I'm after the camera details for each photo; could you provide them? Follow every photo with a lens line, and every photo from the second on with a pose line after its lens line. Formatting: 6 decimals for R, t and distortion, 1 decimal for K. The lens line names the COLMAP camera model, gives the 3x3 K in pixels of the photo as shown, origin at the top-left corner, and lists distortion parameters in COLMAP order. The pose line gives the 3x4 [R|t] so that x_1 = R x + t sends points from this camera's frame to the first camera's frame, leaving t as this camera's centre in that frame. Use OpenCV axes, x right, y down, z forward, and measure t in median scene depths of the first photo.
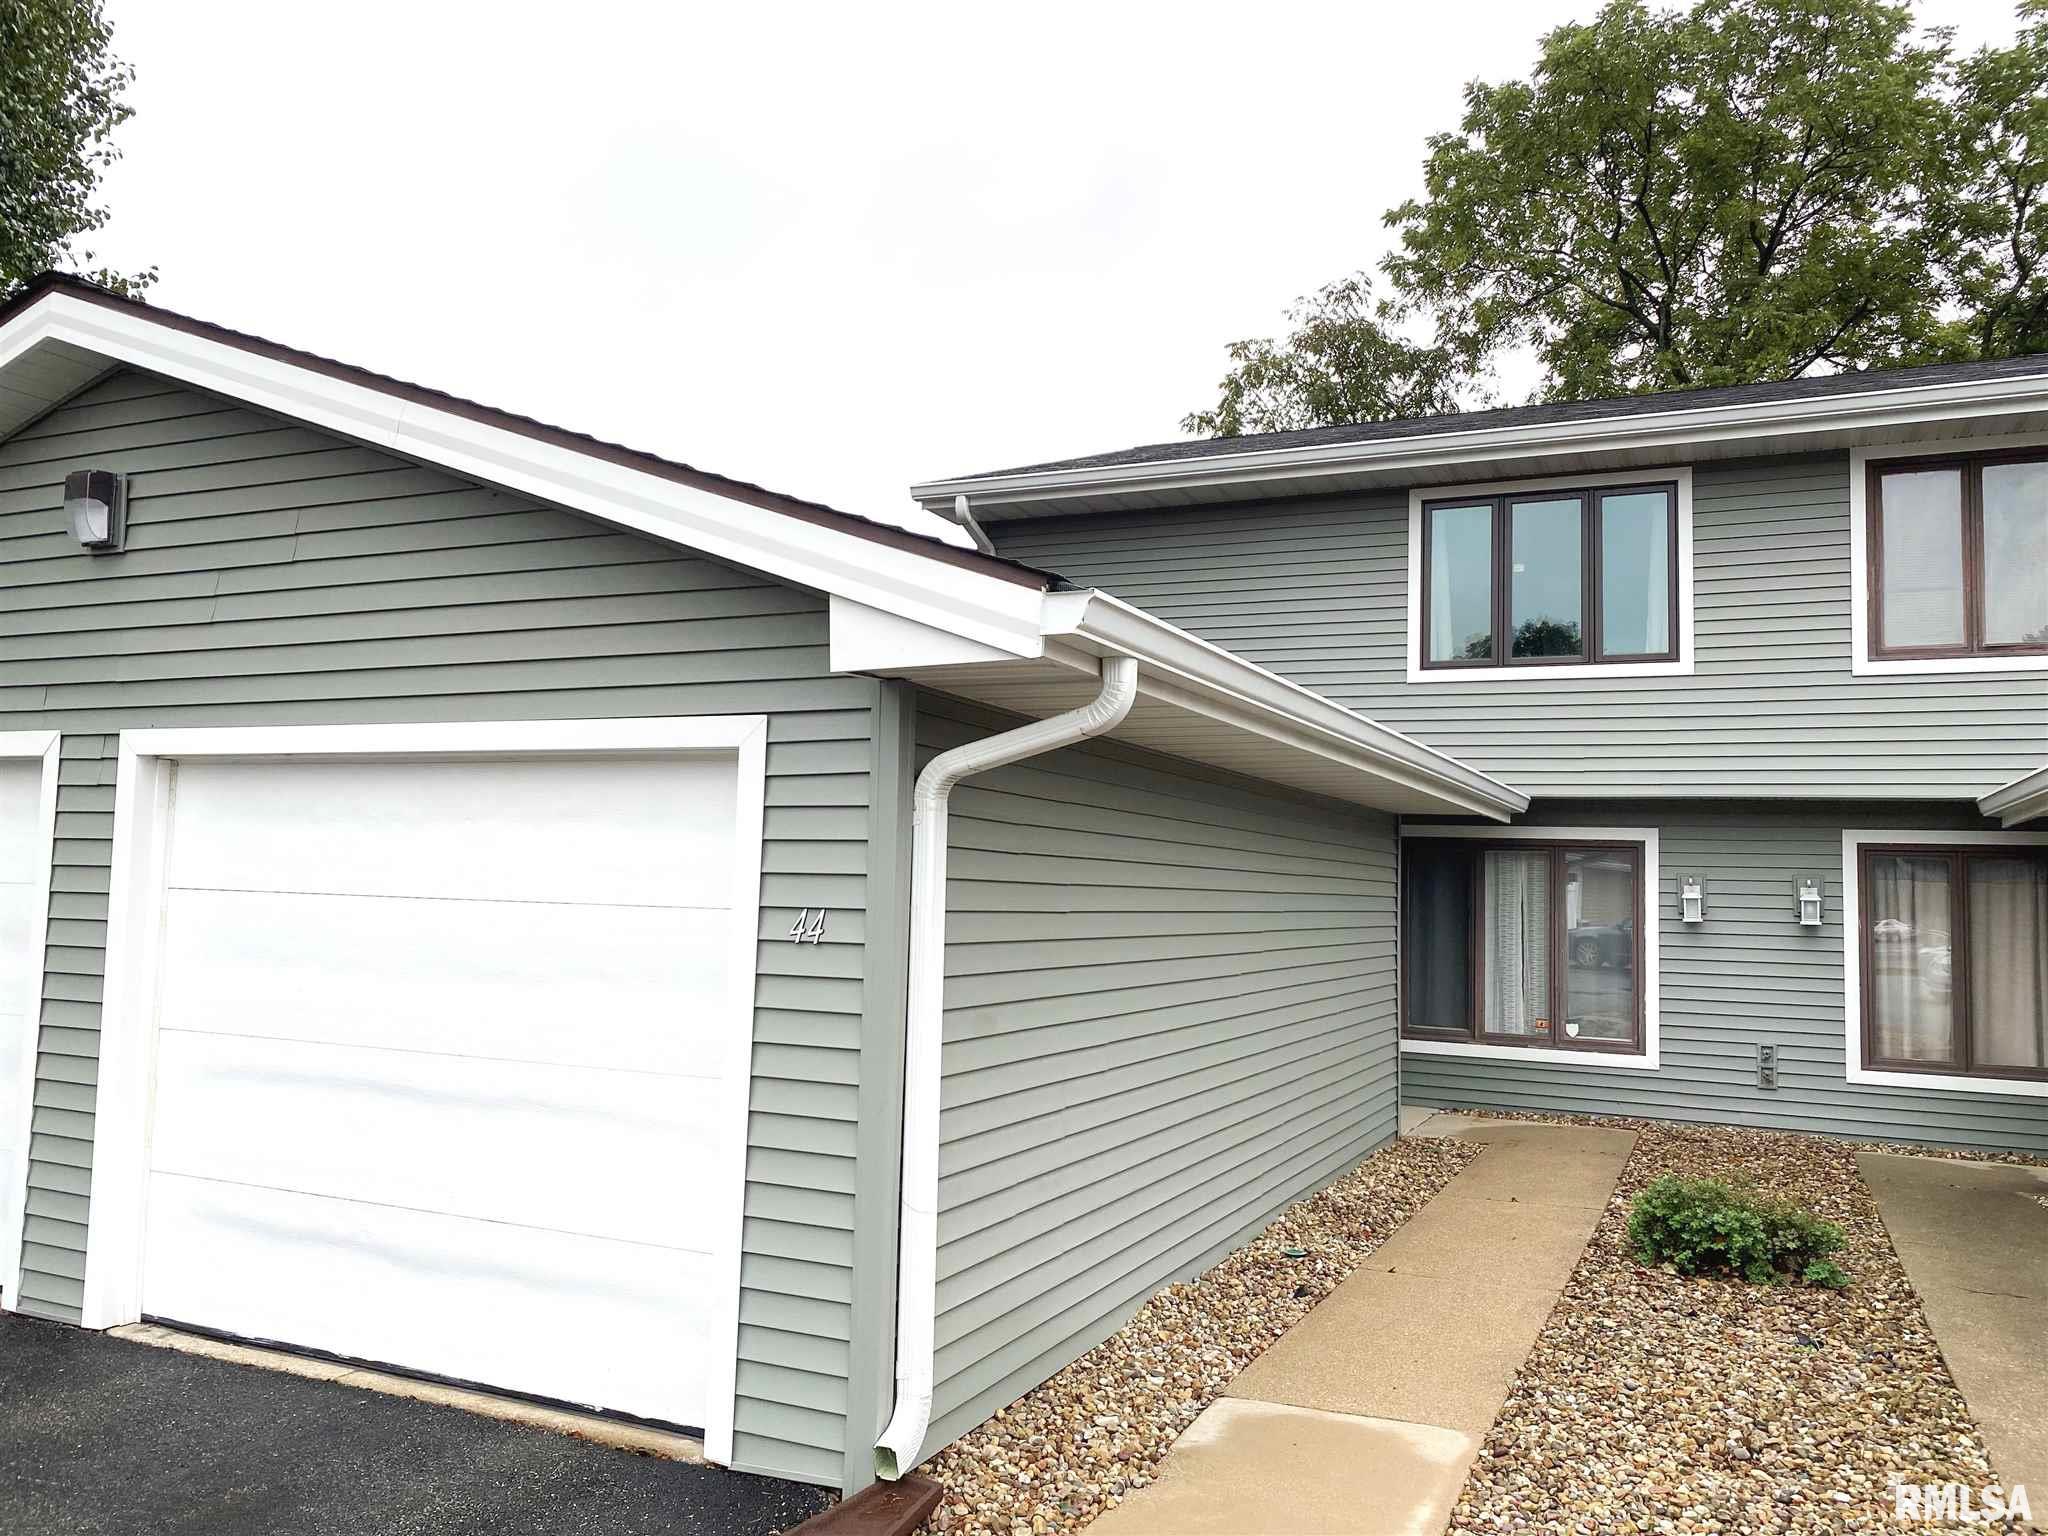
lens RADIAL K [[1571.1, 0, 1018.6], [0, 1571.1, 759.2], [0, 0, 1]] dist [0.029766, -0.003791]
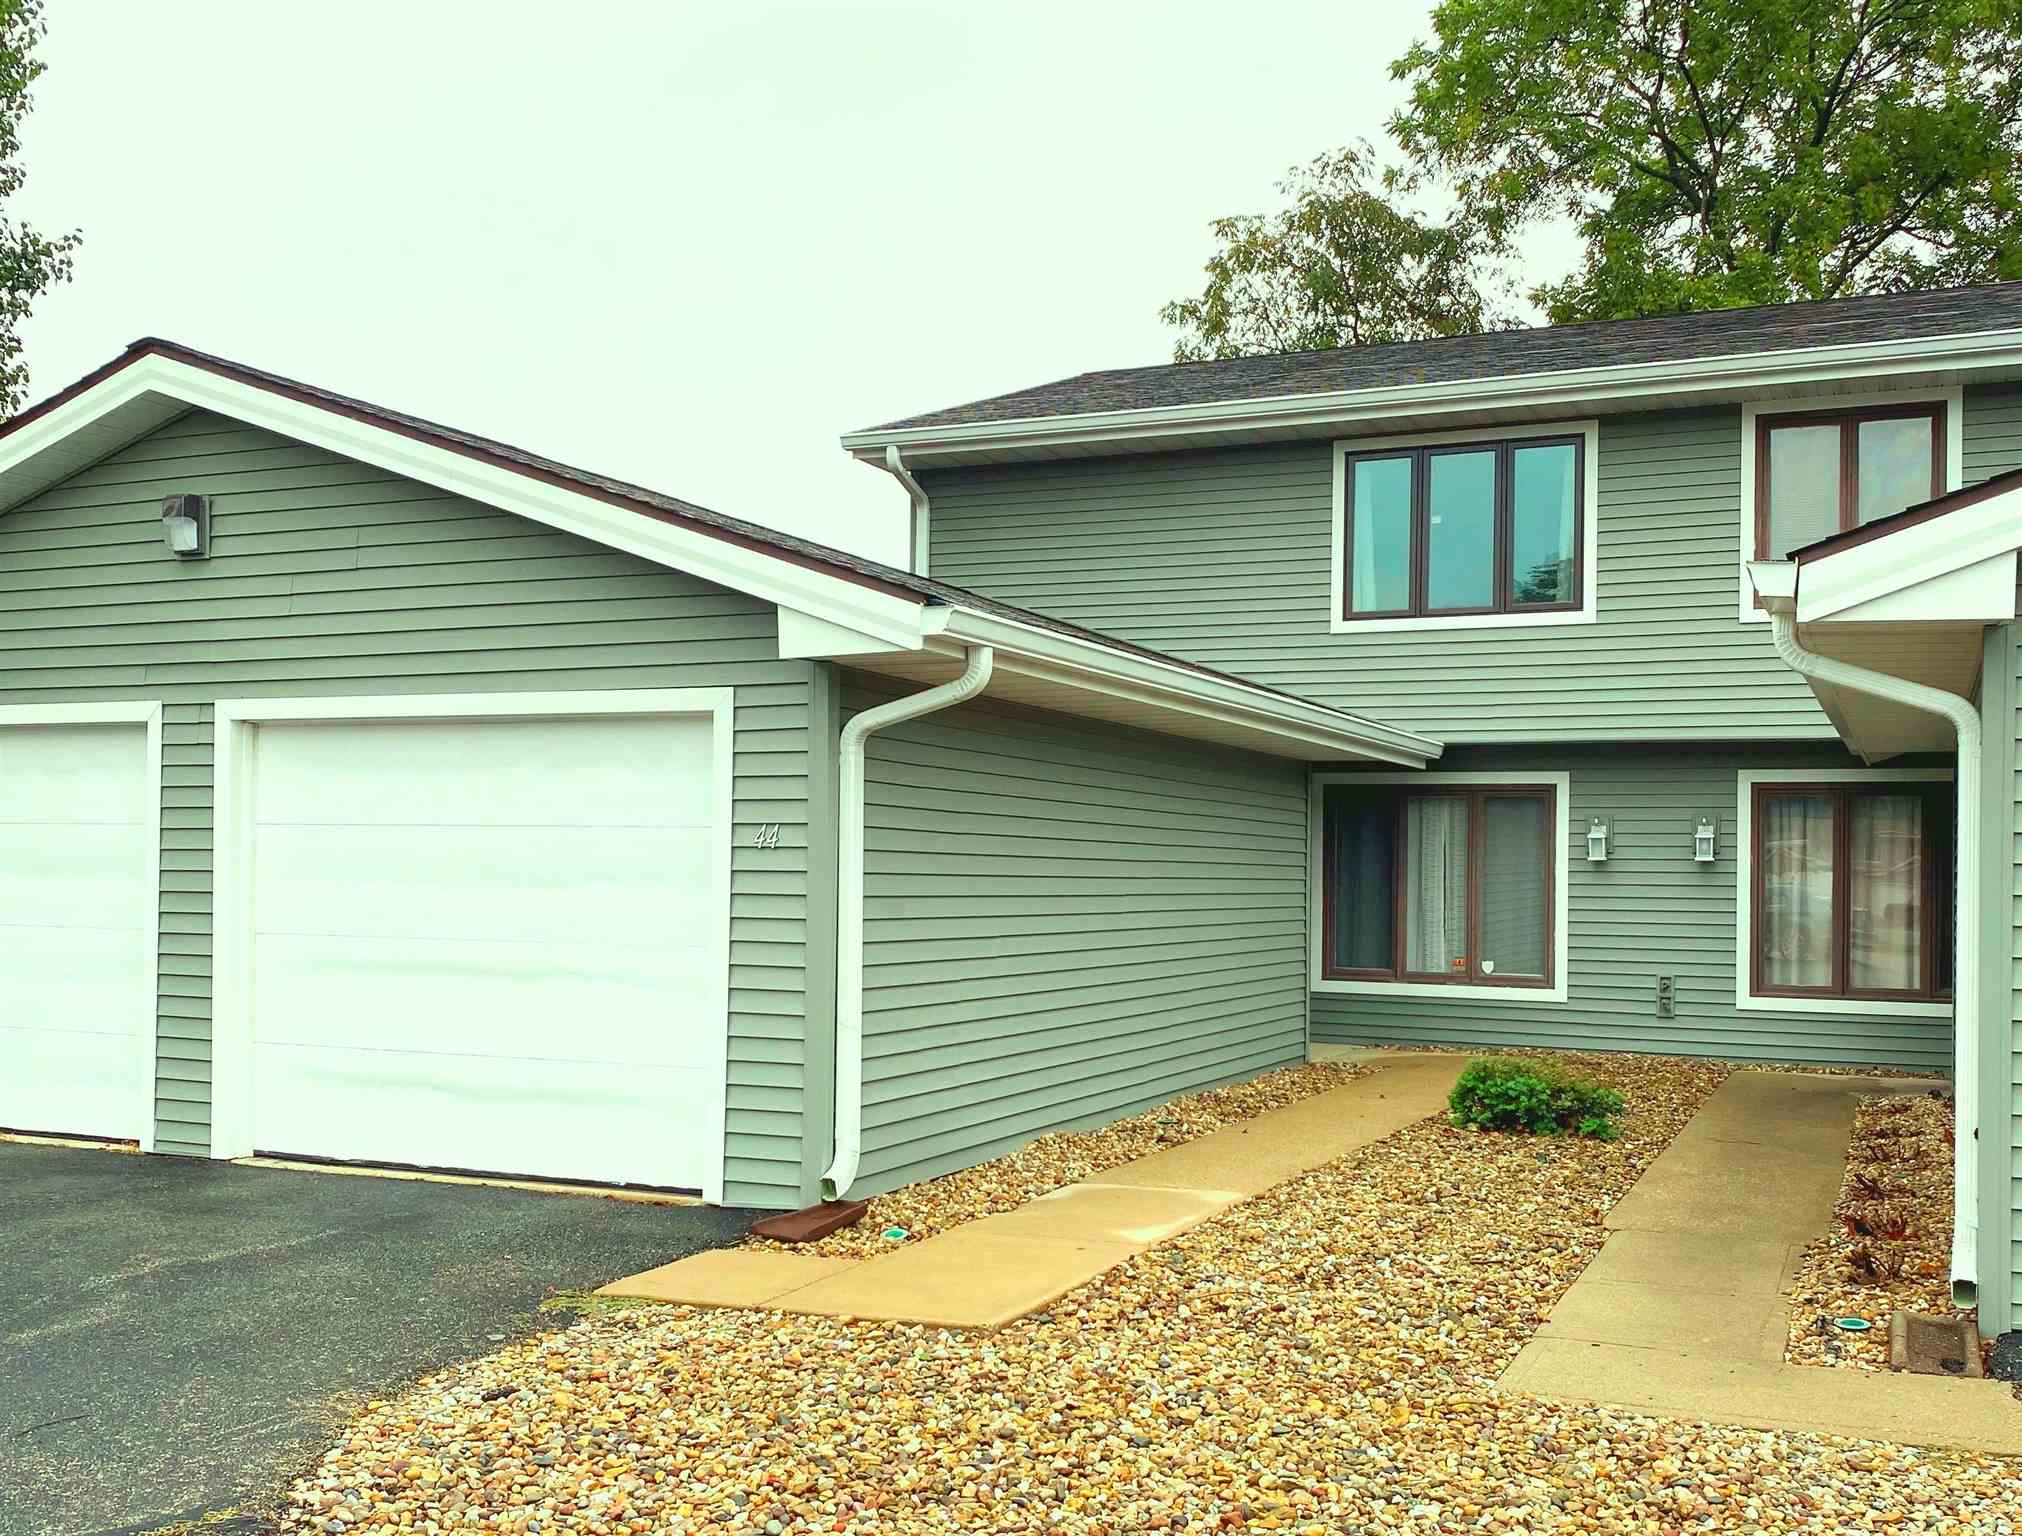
lens RADIAL K [[1980.0, 0, 1044.6], [0, 1980.0, 851.4], [0, 0, 1]] dist [0.107625, -0.211206]
pose [[0.999584, -0.013830, 0.025322, 0.027140], [0.011975, 0.997335, 0.071966, -0.002471], [-0.026250, -0.071633, 0.997086, -0.302322]]
